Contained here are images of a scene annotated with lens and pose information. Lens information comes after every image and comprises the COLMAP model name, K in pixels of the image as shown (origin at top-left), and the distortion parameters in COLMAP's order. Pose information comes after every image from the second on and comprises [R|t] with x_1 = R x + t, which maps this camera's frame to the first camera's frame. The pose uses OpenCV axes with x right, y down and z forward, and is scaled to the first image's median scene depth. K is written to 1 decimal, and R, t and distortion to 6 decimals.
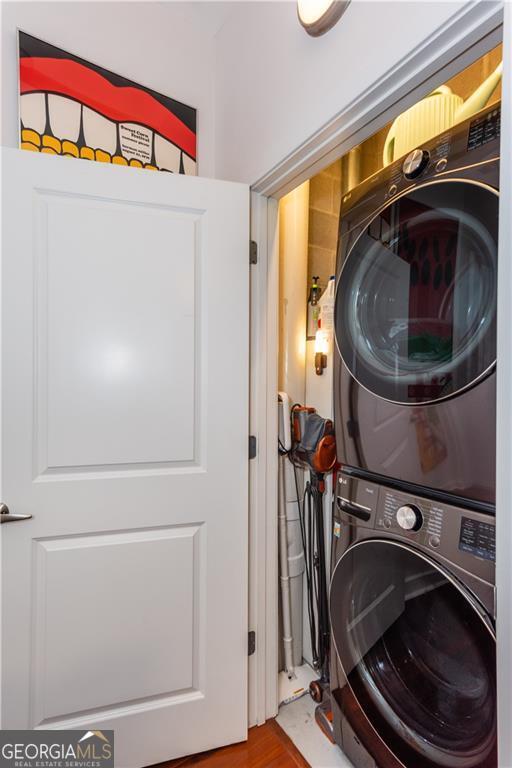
lens RADIAL K [[375.4, 0, 251.6], [0, 375.4, 384.3], [0, 0, 1]] dist [0.023283, -0.002745]
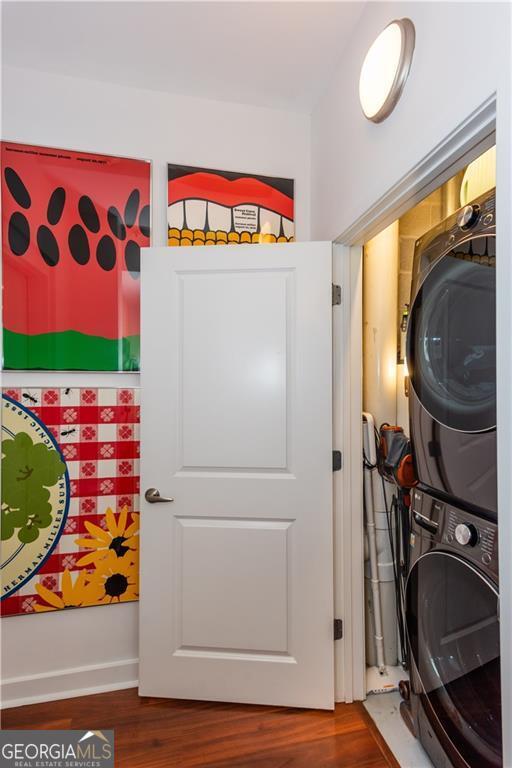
lens RADIAL K [[375.4, 0, 257.3], [0, 375.4, 385.6], [0, 0, 1]] dist [0.023283, -0.002745]
pose [[0.941068, -0.005877, -0.338167, 0.167008], [0.001550, 0.999913, -0.013062, -0.051749], [0.338214, 0.011768, 0.940995, -0.193025]]
